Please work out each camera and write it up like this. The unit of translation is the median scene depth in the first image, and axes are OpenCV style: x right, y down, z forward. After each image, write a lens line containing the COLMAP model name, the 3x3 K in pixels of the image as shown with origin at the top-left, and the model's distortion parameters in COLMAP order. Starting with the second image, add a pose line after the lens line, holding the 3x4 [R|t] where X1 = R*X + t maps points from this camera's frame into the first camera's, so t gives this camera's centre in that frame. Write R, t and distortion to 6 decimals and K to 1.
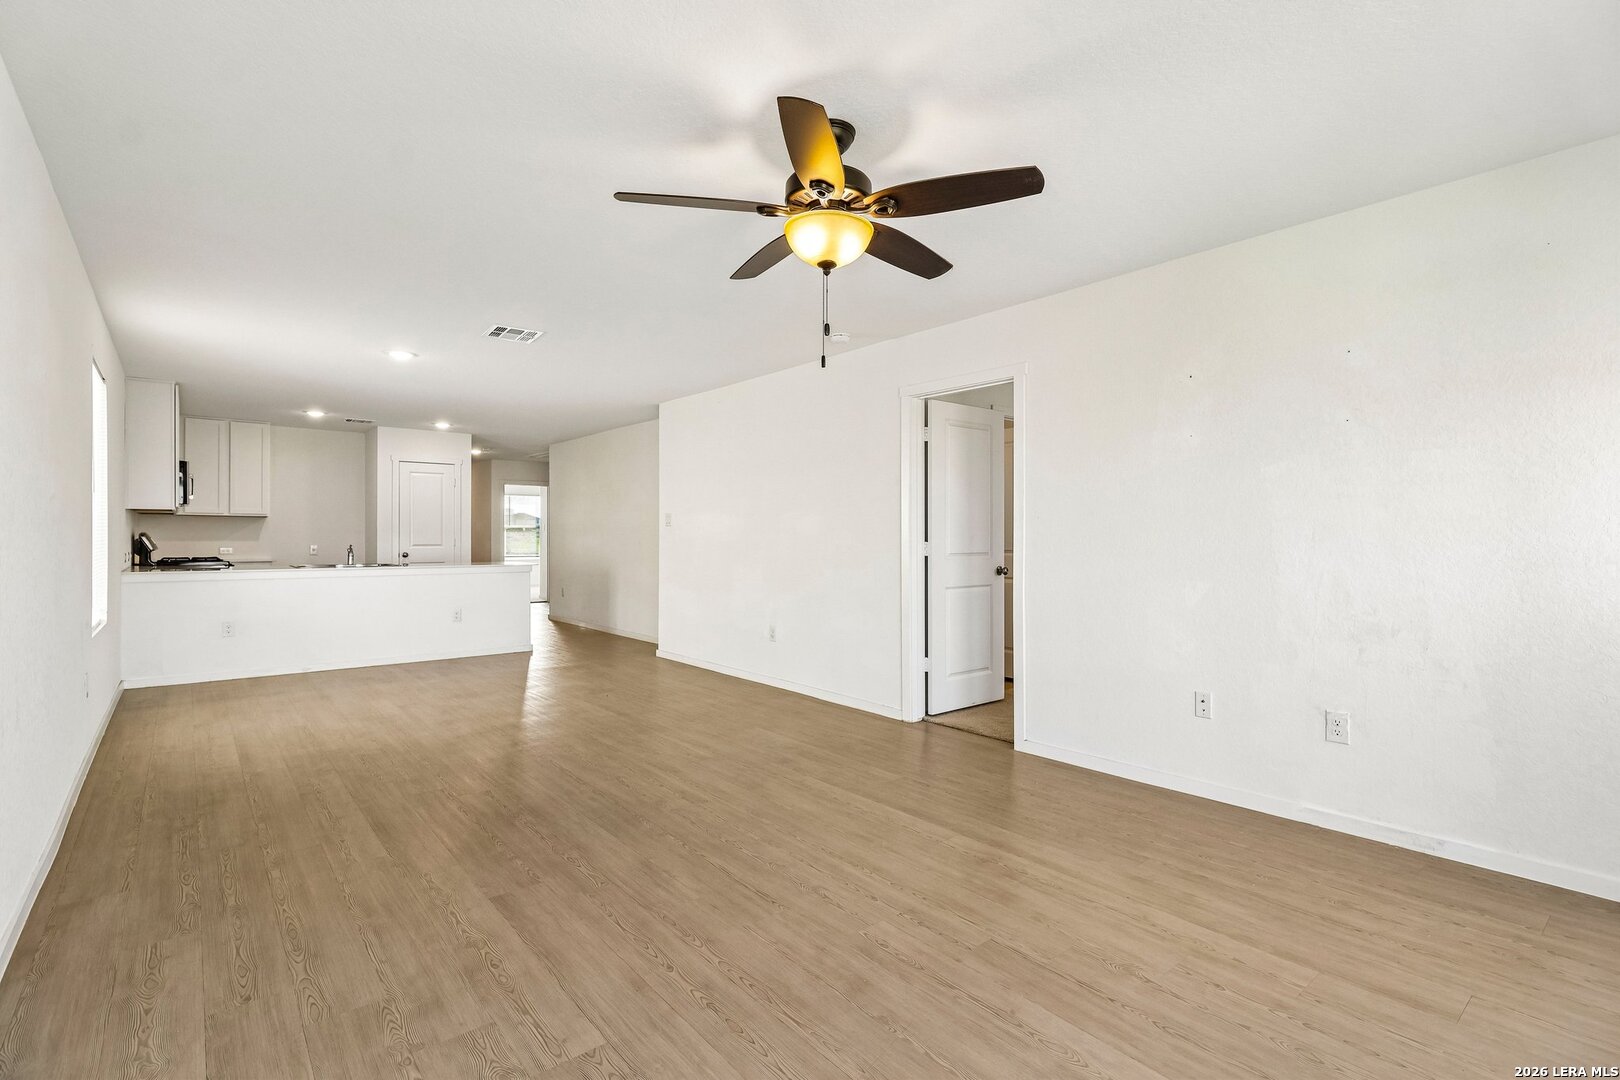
lens RADIAL K [[748.1, 0, 809.8], [0, 748.1, 536.7], [0, 0, 1]] dist [-0.002223, 0.000243]
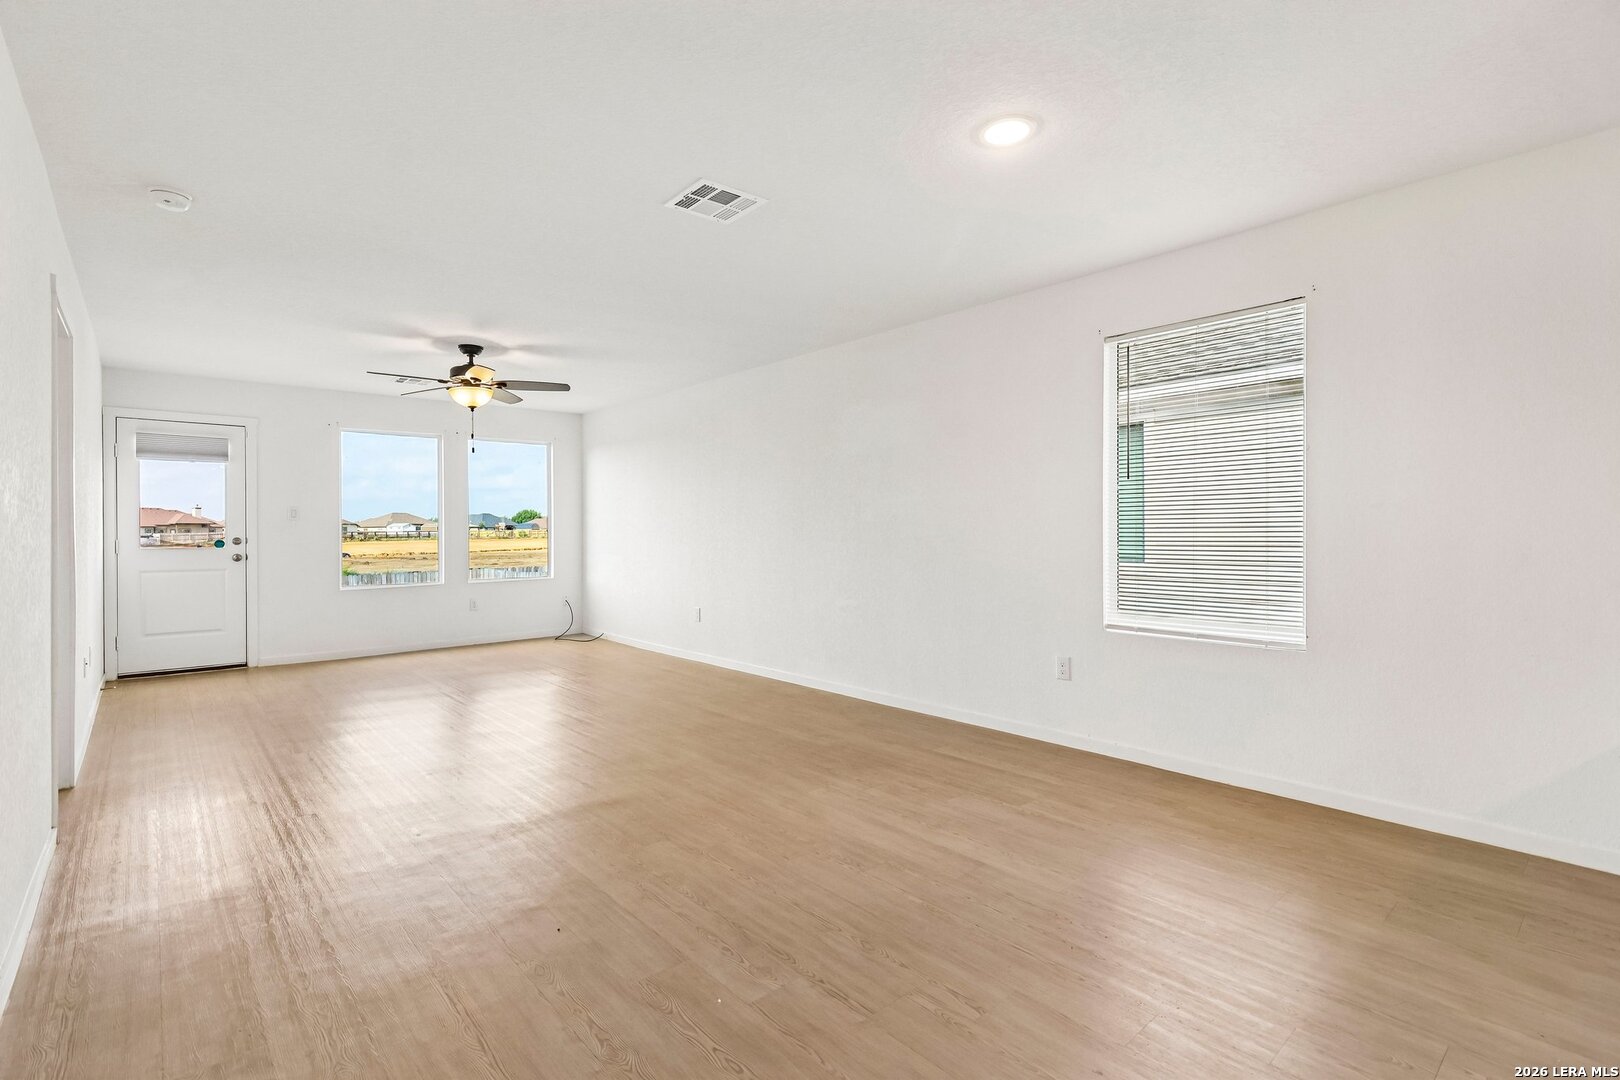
lens RADIAL K [[748.1, 0, 809.0], [0, 748.1, 536.2], [0, 0, 1]] dist [-0.002223, 0.000243]
pose [[-0.999562, 0.000985, -0.029566, -0.511605], [0.000858, 0.999990, 0.004321, 0.004030], [0.029570, 0.004294, -0.999553, 1.824380]]
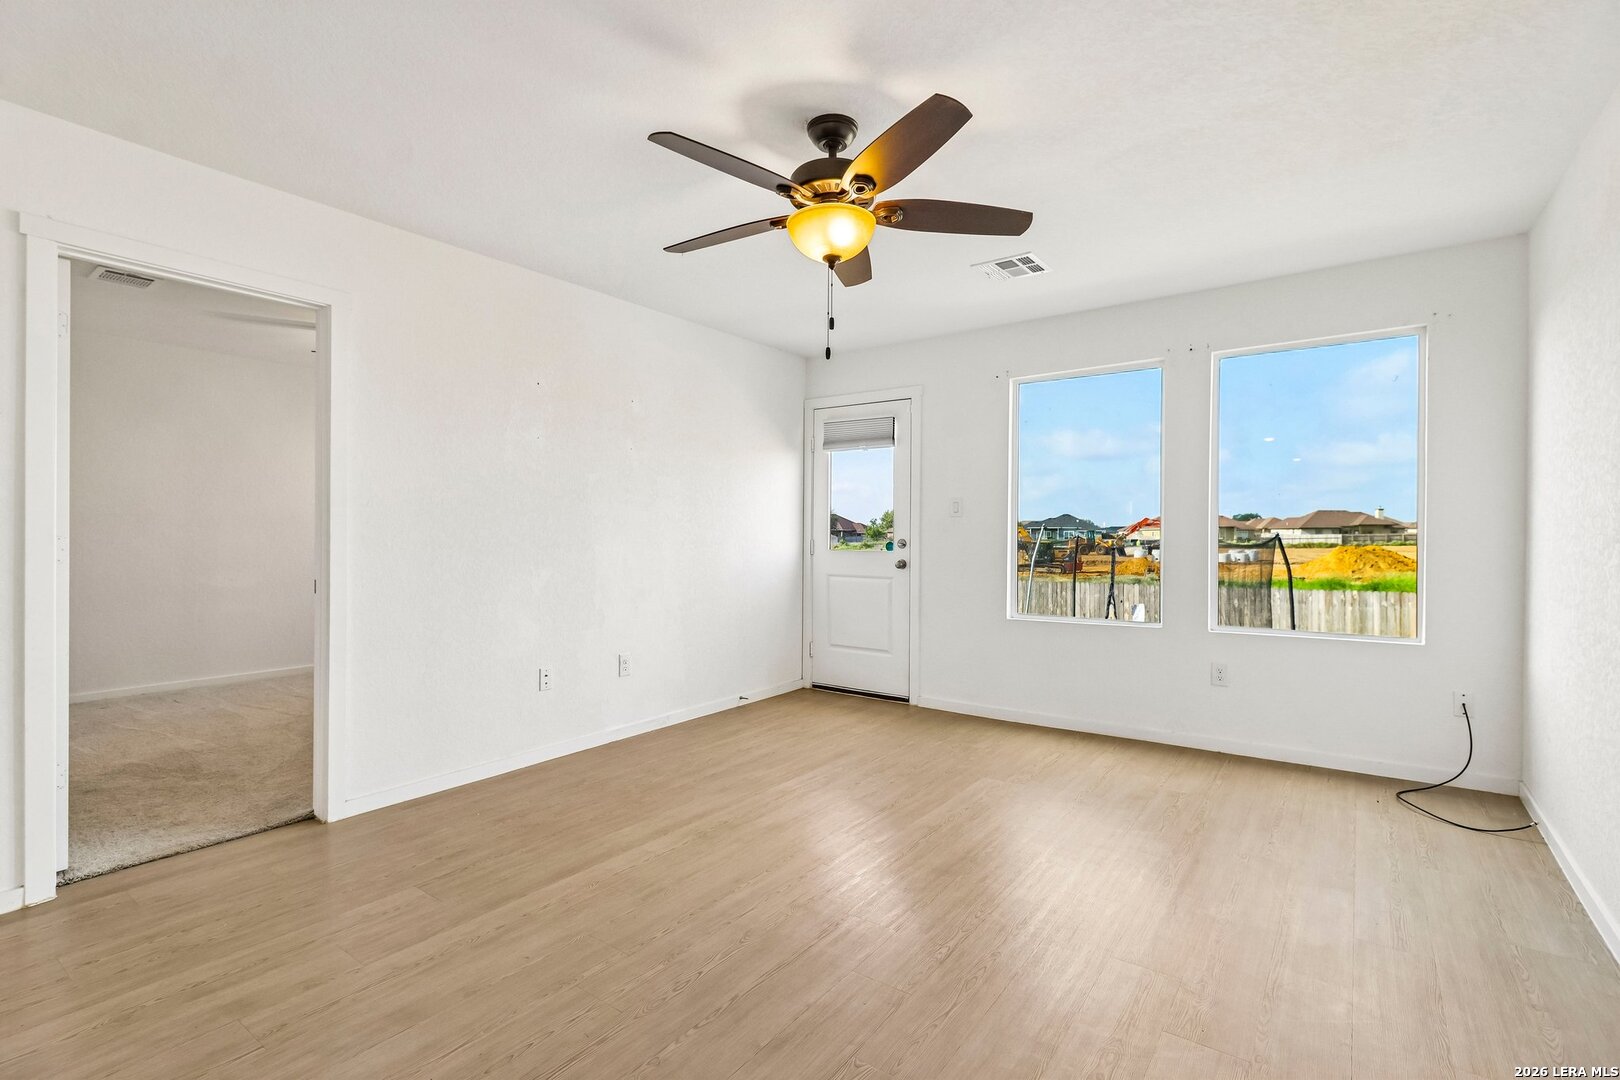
lens RADIAL K [[748.1, 0, 809.4], [0, 748.1, 538.0], [0, 0, 1]] dist [-0.002223, 0.000243]
pose [[-0.244972, -0.009626, 0.969482, -0.531181], [-0.005113, 0.999950, 0.008636, 0.000875], [-0.969517, -0.002841, -0.245009, 0.717716]]
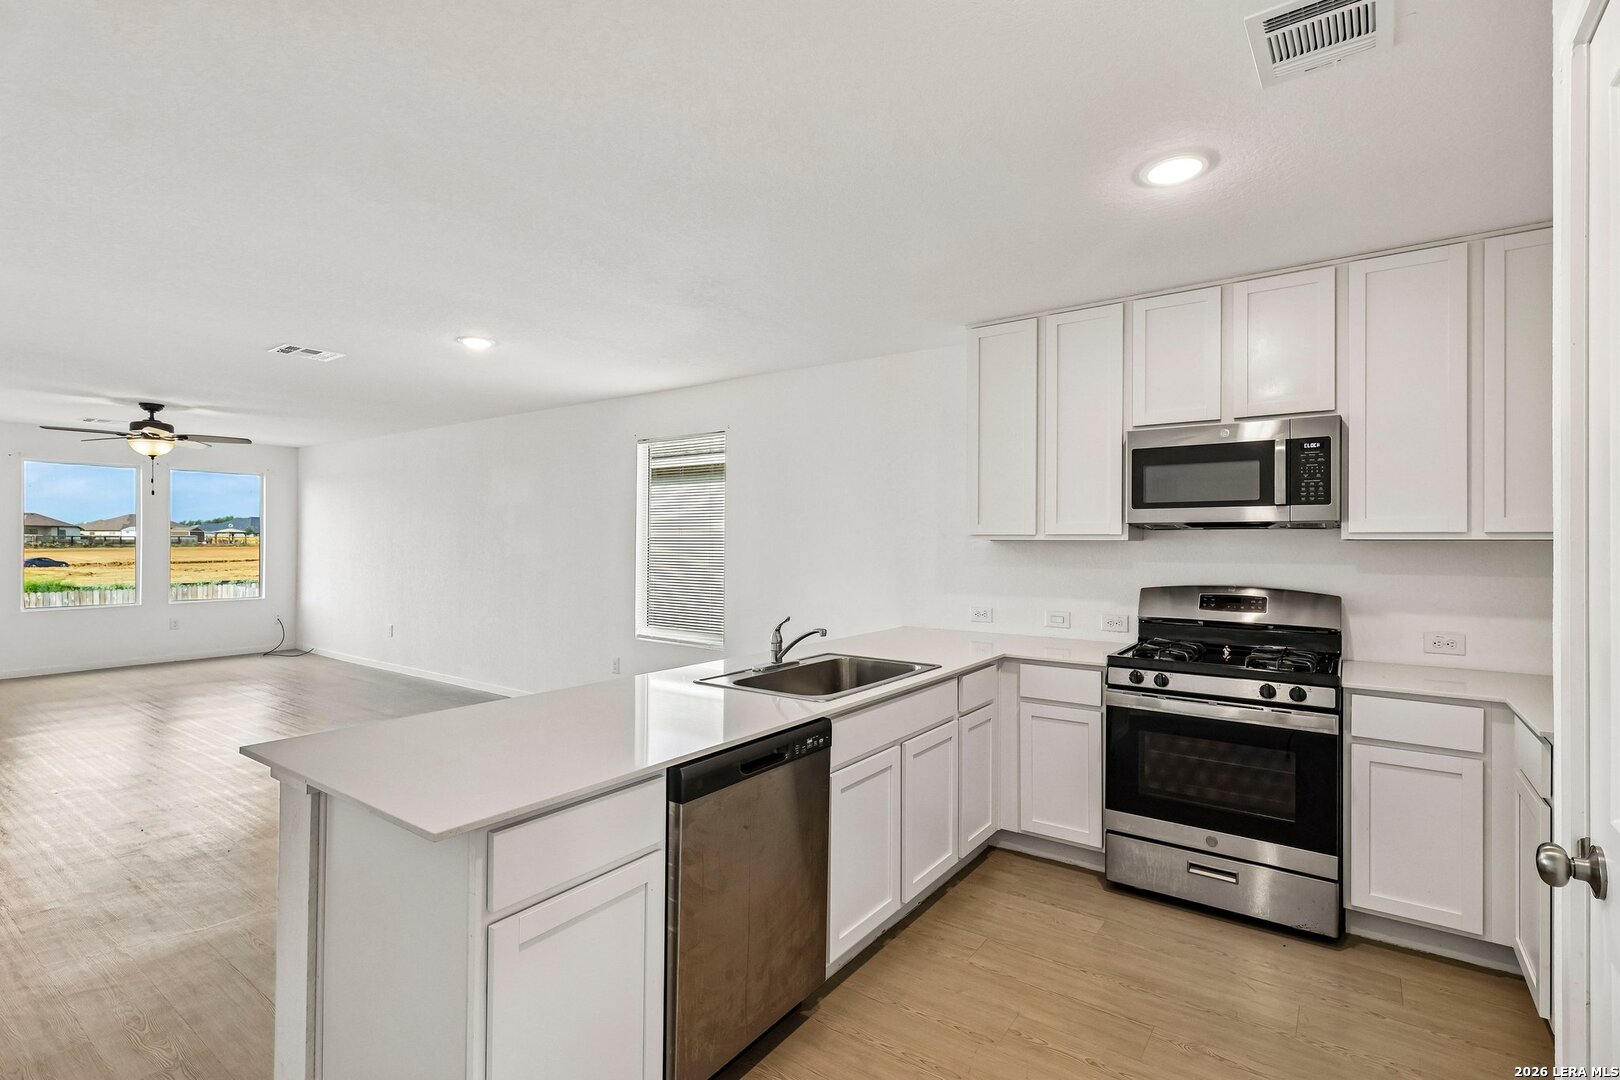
lens RADIAL K [[748.1, 0, 823.6], [0, 748.1, 543.0], [0, 0, 1]] dist [-0.002223, 0.000243]
pose [[-0.964475, -0.012357, -0.263884, -0.863307], [-0.012141, 0.999923, -0.002447, -0.049547], [0.263894, 0.000844, -0.964551, 2.303348]]
